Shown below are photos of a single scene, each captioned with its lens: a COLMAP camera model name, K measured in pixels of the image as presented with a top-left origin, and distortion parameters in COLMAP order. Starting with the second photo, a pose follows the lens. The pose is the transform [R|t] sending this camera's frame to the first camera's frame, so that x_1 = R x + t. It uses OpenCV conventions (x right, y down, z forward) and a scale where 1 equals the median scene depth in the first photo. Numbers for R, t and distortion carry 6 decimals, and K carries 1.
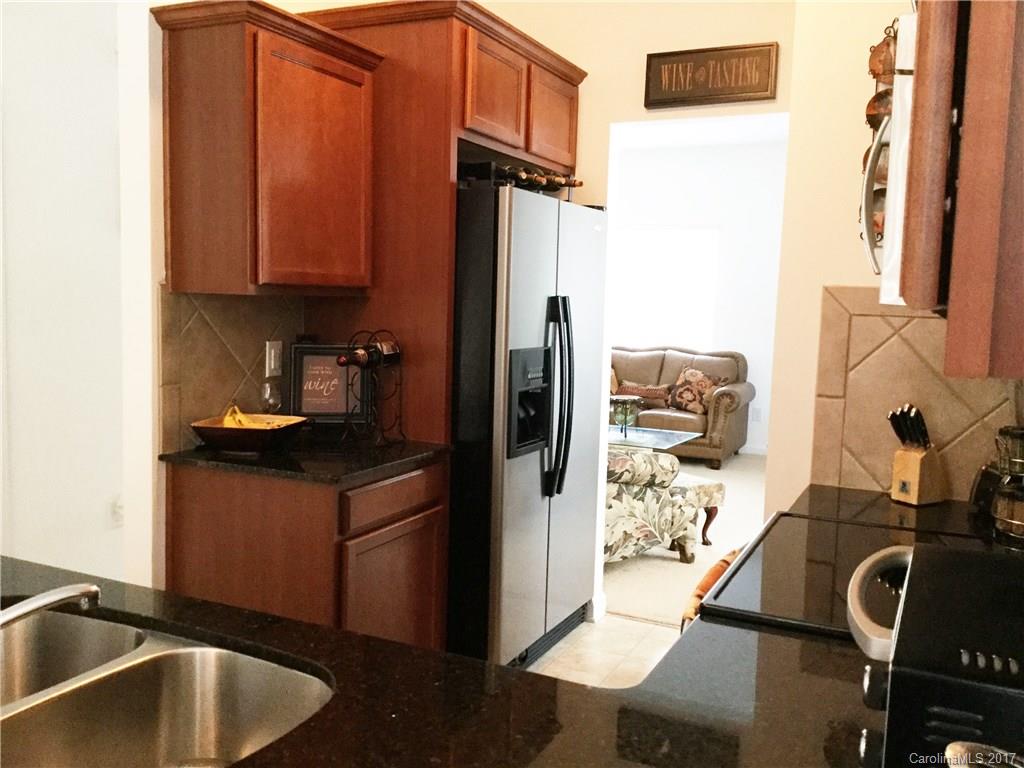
lens RADIAL K [[923.7, 0, 512.0], [0, 923.7, 384.0], [0, 0, 1]] dist [-0.008512, -0.007182]
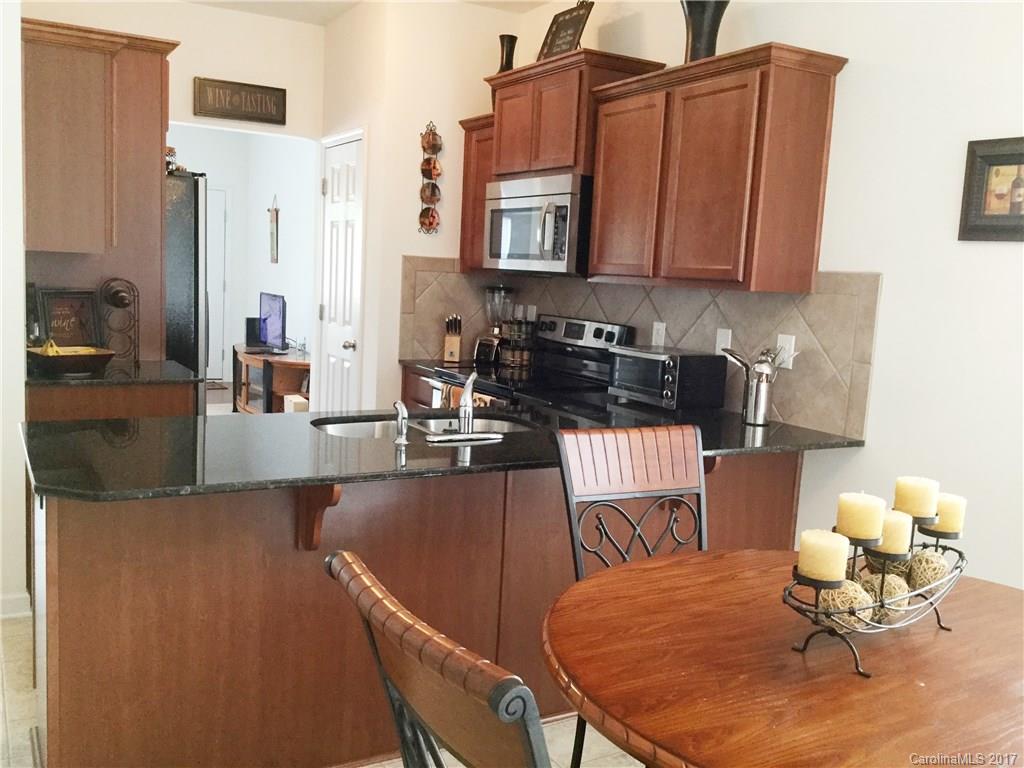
lens RADIAL K [[923.7, 0, 512.0], [0, 923.7, 384.0], [0, 0, 1]] dist [-0.008512, -0.007182]
pose [[0.619834, -0.098759, 0.778494, -1.155651], [0.041347, 0.994781, 0.093276, -0.010646], [-0.783643, -0.025627, 0.620683, -0.419669]]
